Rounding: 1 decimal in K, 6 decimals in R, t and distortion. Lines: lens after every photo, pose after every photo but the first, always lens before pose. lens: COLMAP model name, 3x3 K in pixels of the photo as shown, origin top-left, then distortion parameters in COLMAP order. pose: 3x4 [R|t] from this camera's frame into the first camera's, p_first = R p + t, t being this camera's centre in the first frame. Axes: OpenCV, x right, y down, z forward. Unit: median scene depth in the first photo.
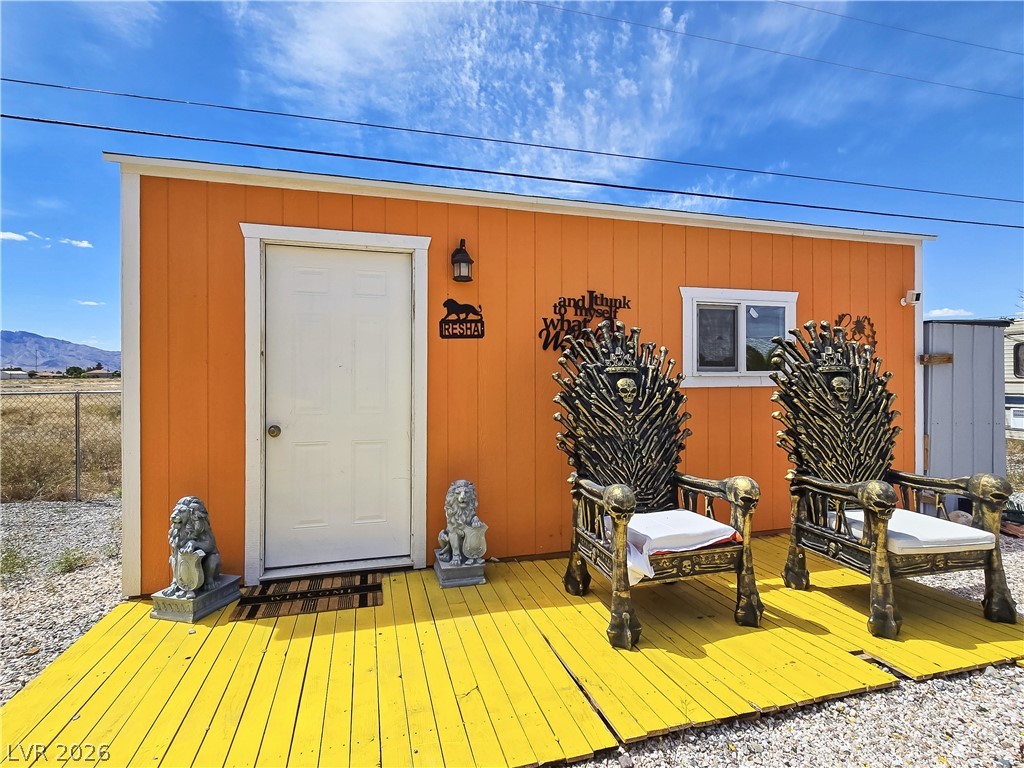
lens RADIAL K [[534.8, 0, 510.3], [0, 534.8, 385.1], [0, 0, 1]] dist [-0.007441, -0.000736]
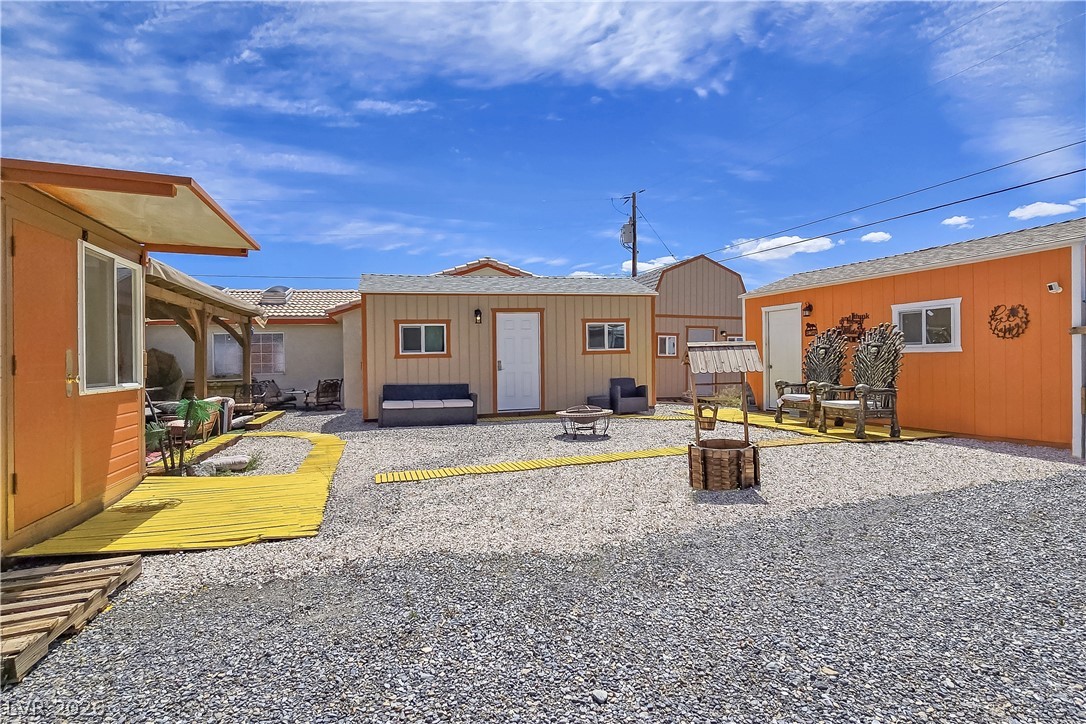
lens RADIAL K [[552.9, 0, 544.3], [0, 552.9, 360.7], [0, 0, 1]] dist [-0.003741, -0.000005]
pose [[0.030533, 0.008079, -0.999501, 2.412374], [0.010990, 0.999904, 0.008418, 0.001661], [0.999473, -0.011242, 0.030441, -0.432476]]
